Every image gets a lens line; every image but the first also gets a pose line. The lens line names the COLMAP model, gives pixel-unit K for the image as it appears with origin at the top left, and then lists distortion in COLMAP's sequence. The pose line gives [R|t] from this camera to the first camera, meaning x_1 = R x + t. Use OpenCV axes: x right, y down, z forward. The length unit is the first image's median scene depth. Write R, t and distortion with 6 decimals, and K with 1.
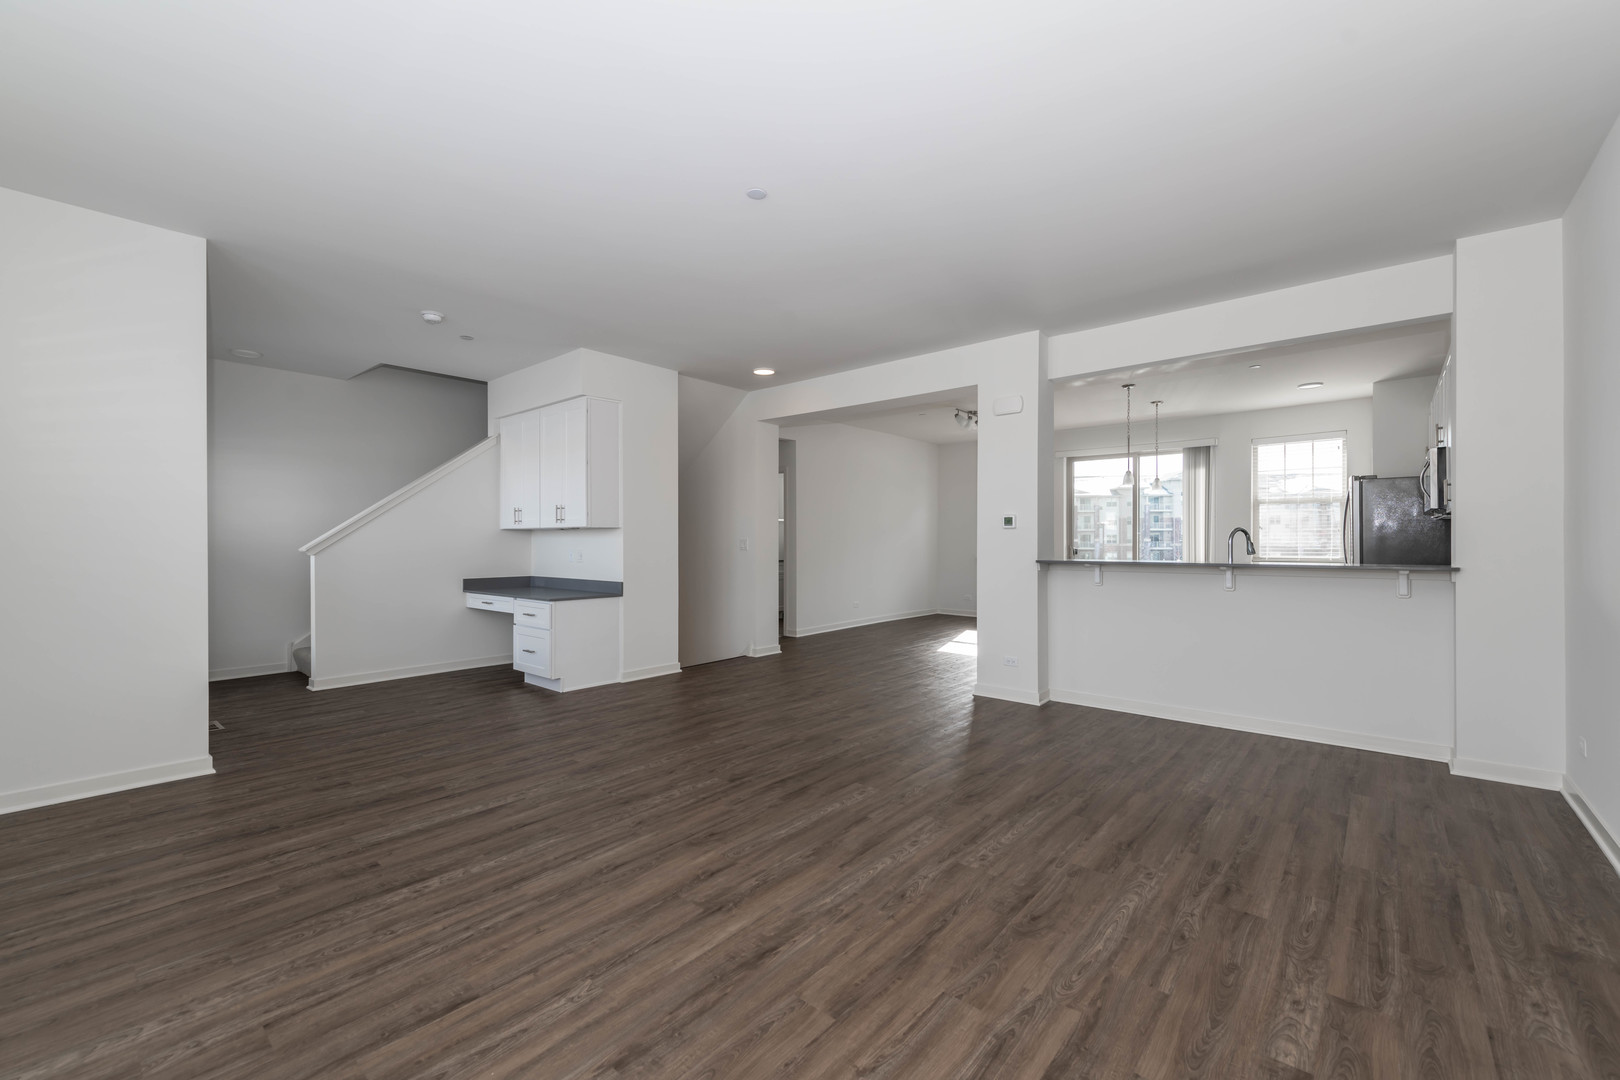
lens RADIAL K [[775.6, 0, 808.8], [0, 775.6, 539.1], [0, 0, 1]] dist [0.004186, -0.000934]
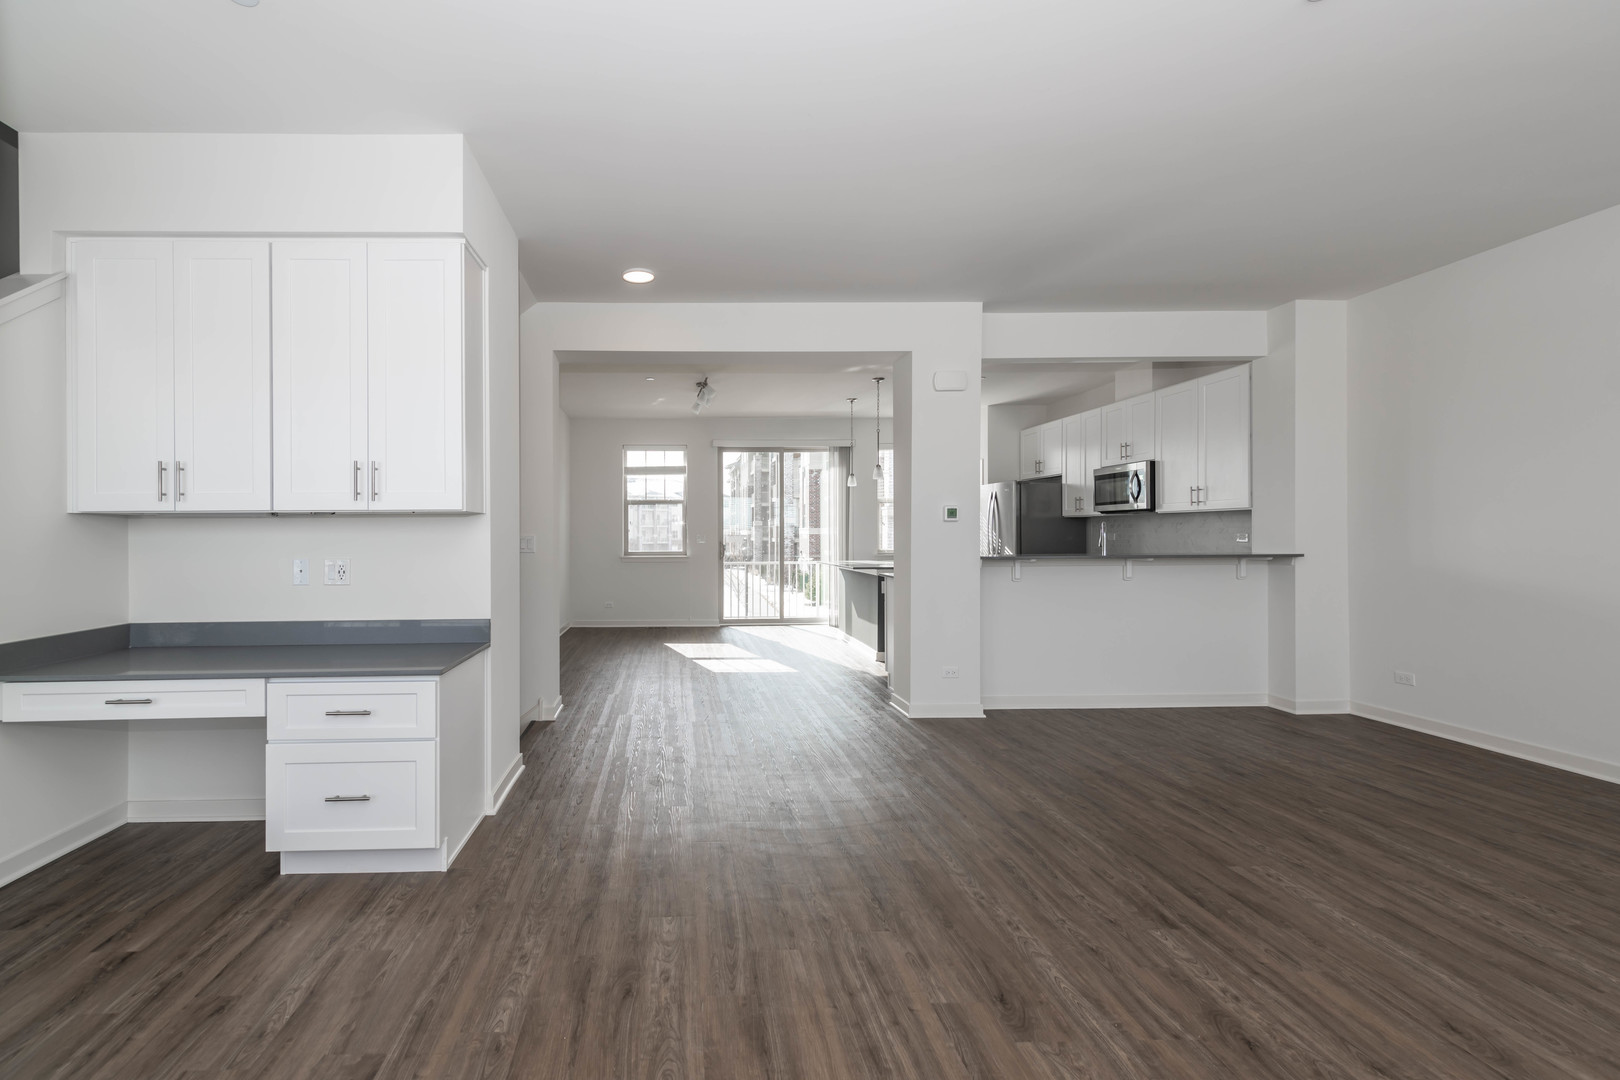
lens RADIAL K [[775.6, 0, 809.1], [0, 775.6, 536.3], [0, 0, 1]] dist [0.004186, -0.000934]
pose [[0.691802, -0.004488, 0.722073, -0.484885], [0.004470, 0.999988, 0.001932, 0.000532], [-0.722073, 0.001891, 0.691814, 0.512212]]
